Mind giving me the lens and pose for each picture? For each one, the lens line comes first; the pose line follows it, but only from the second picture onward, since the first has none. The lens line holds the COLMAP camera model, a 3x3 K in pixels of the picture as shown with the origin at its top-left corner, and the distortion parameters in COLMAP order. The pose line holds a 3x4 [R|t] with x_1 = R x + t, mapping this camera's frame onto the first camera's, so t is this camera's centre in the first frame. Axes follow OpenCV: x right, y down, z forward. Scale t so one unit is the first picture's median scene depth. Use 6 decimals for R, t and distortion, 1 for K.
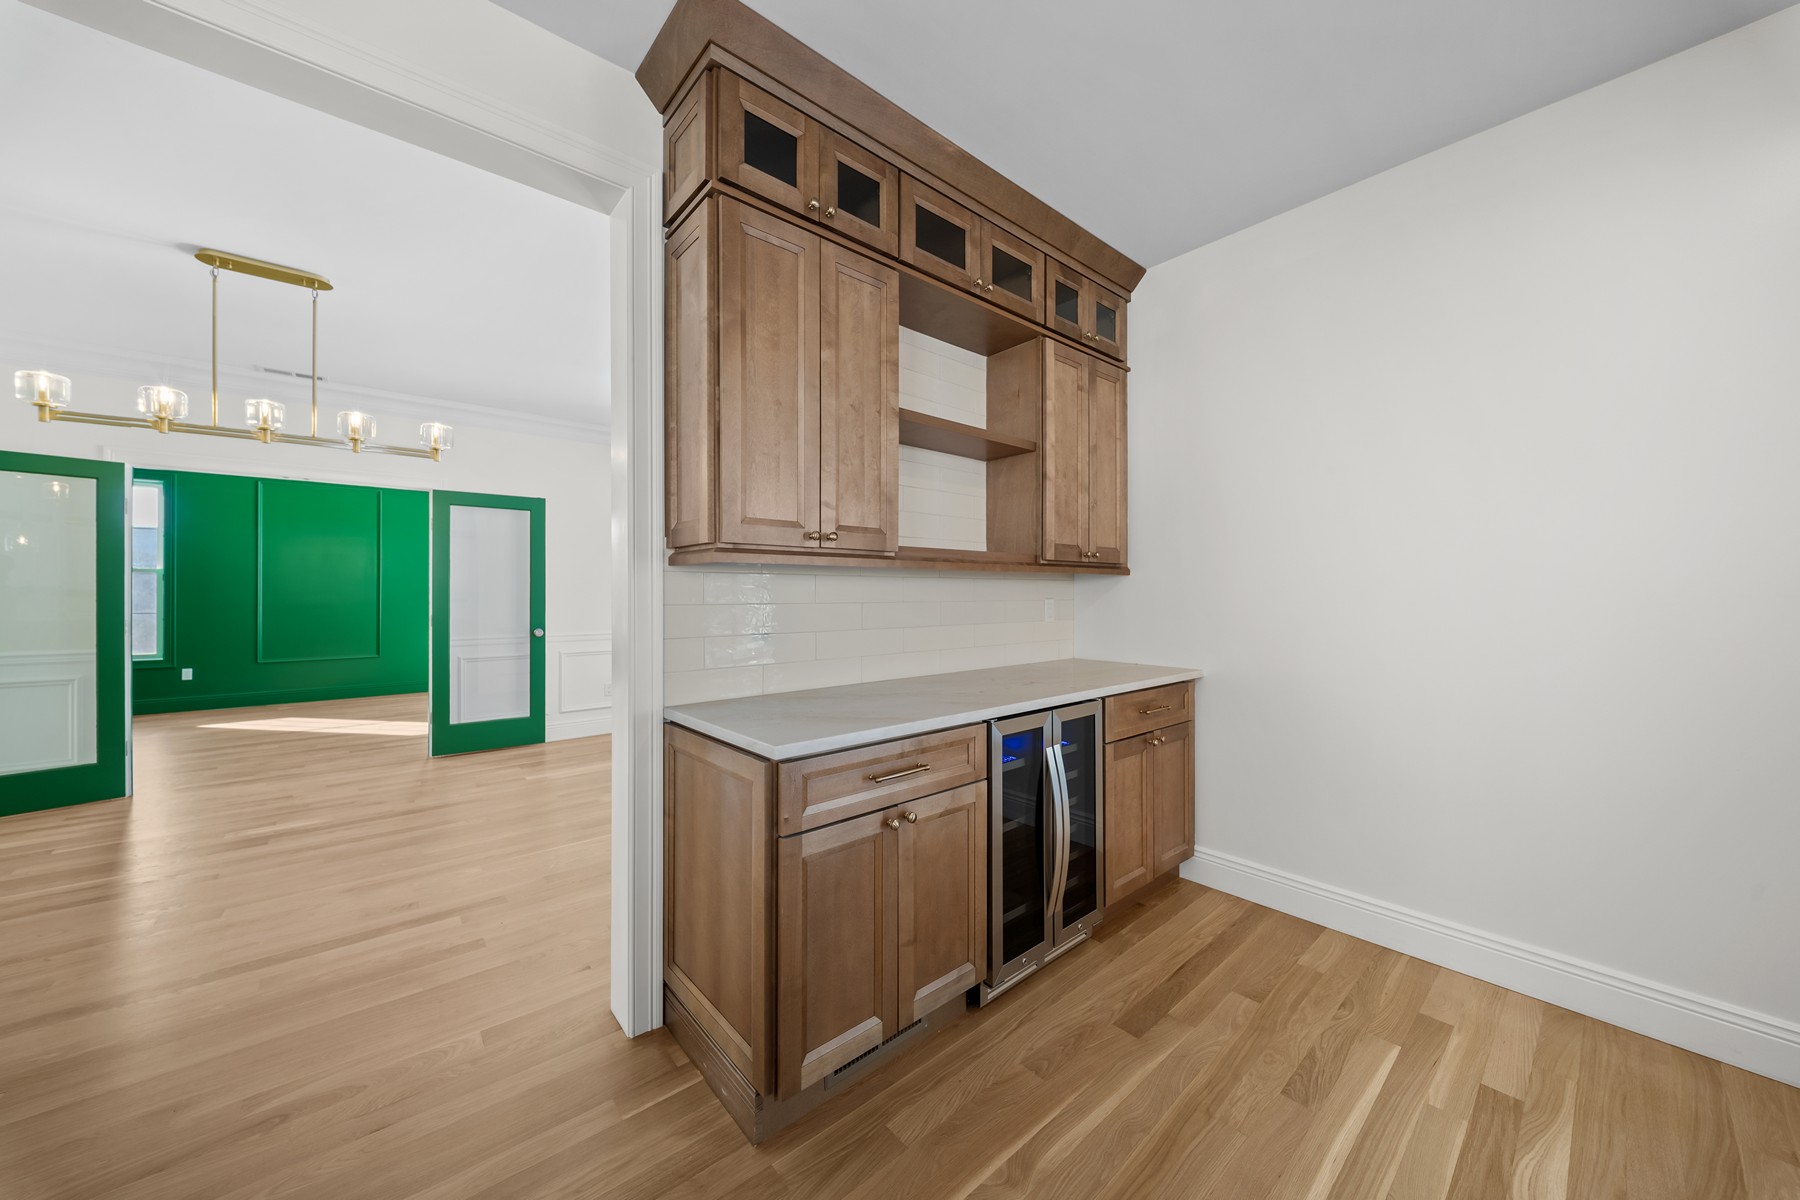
lens RADIAL K [[623.6, 0, 898.4], [0, 623.6, 591.0], [0, 0, 1]] dist [0.019823, -0.011846]
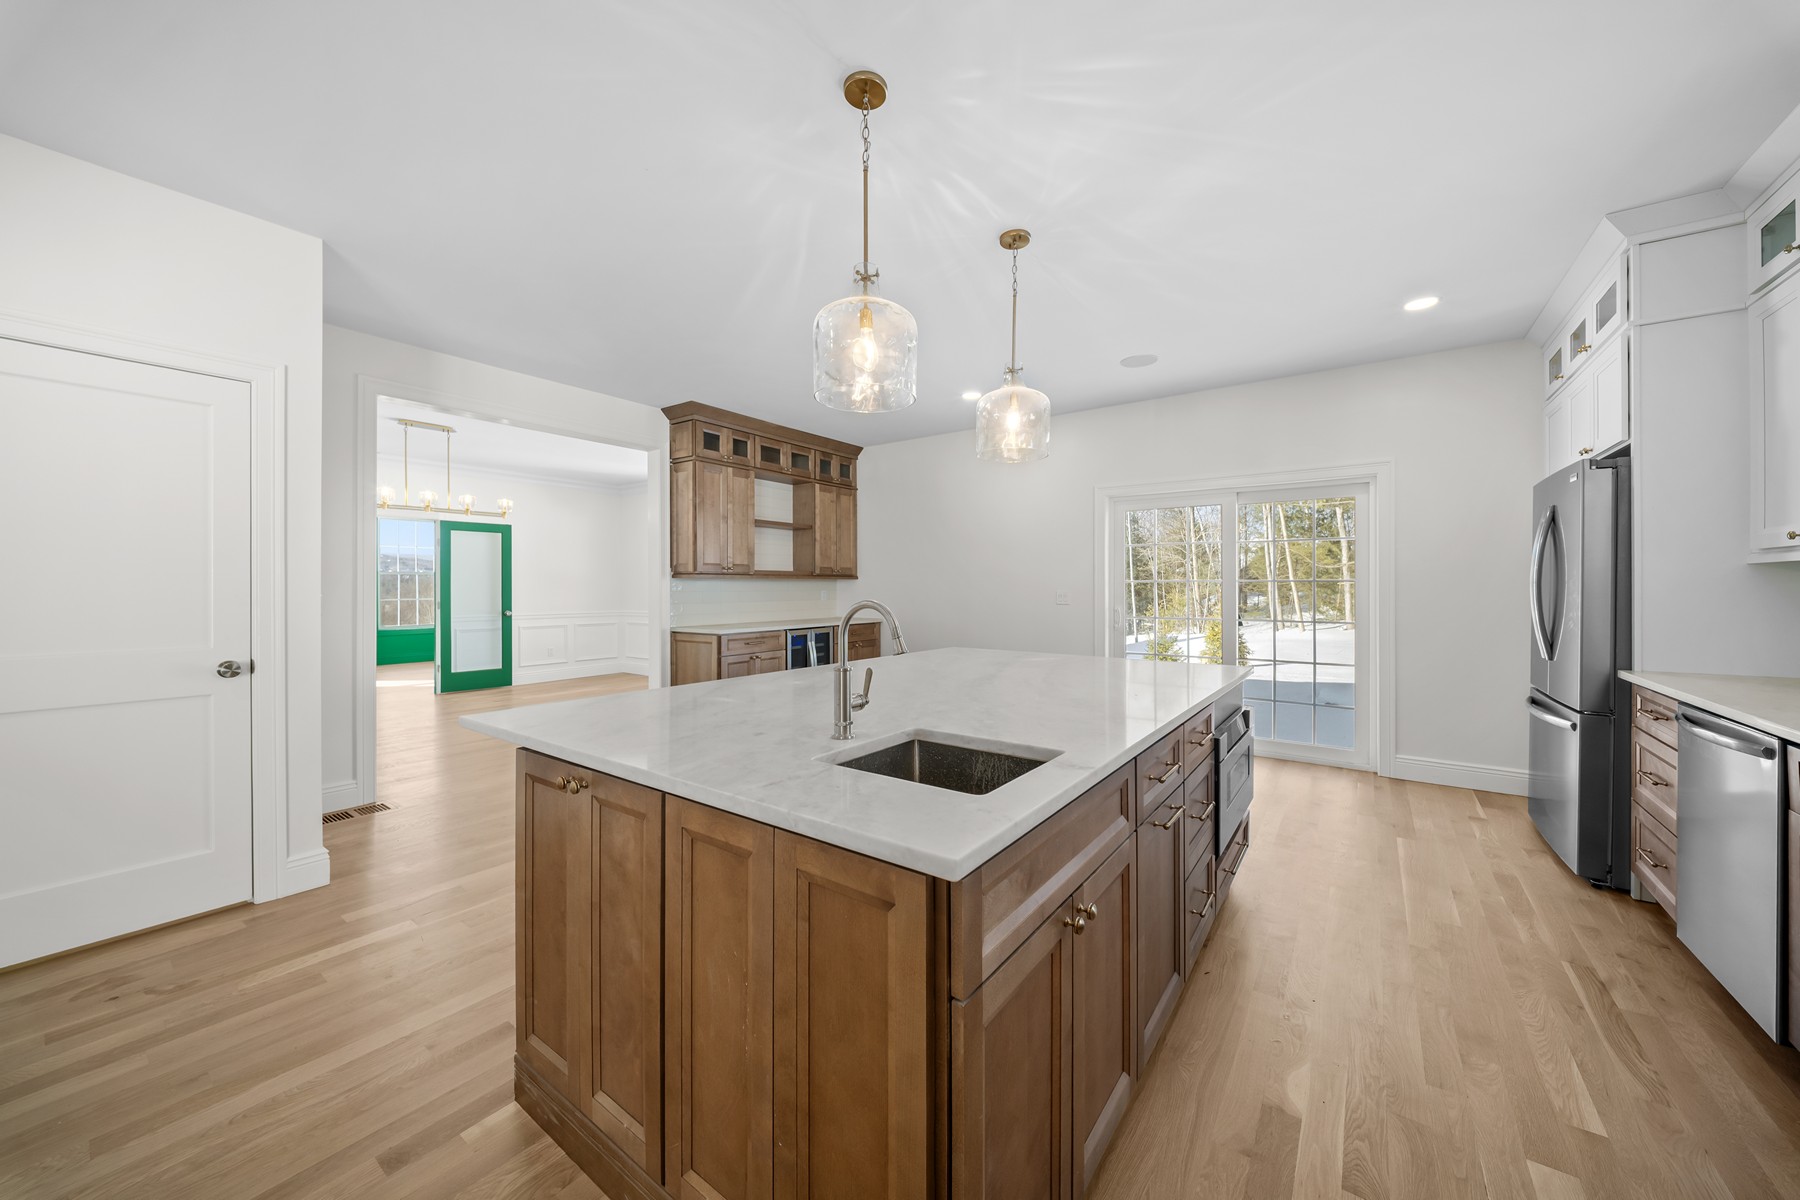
lens RADIAL K [[623.6, 0, 898.4], [0, 623.6, 591.0], [0, 0, 1]] dist [0.019823, -0.011846]
pose [[0.972099, -0.002535, 0.234556, -0.023238], [-0.000163, 0.999934, 0.011482, -0.010309], [-0.234570, -0.011200, 0.972035, -1.463868]]
